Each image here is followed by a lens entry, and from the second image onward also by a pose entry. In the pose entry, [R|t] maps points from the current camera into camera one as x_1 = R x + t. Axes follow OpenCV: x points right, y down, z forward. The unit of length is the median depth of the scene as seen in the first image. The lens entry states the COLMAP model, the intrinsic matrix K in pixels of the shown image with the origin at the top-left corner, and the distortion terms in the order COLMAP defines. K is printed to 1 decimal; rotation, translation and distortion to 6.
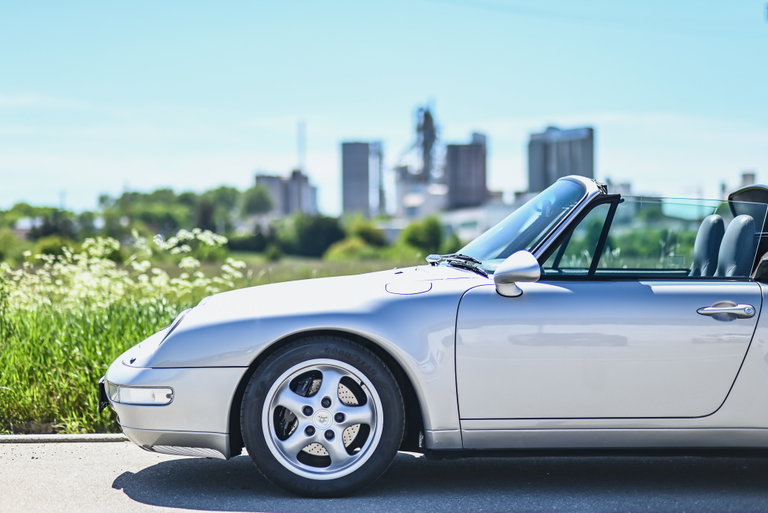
lens RADIAL K [[1930.3, 0, 375.9], [0, 1930.3, 268.8], [0, 0, 1]] dist [0.263576, -0.191533]
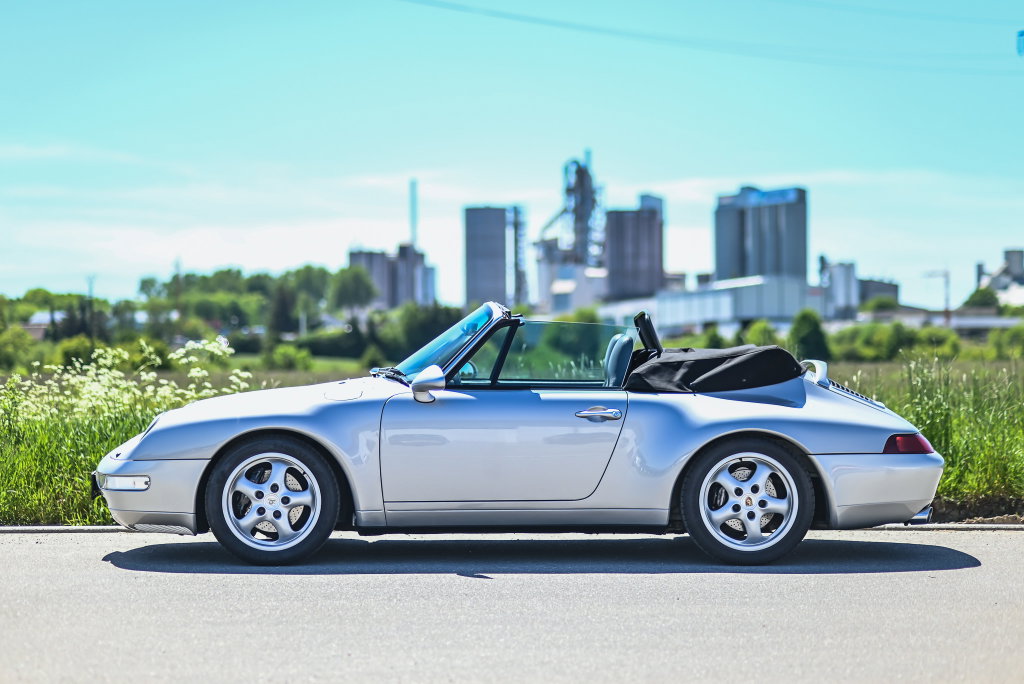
lens RADIAL K [[2851.1, 0, 512.0], [0, 2851.1, 342.0], [0, 0, 1]] dist [0.371810, -0.470693]
pose [[0.999849, 0.001201, -0.017327, 0.108602], [-0.001419, 0.999920, -0.012579, -0.000910], [0.017311, 0.012602, 0.999771, -0.568184]]
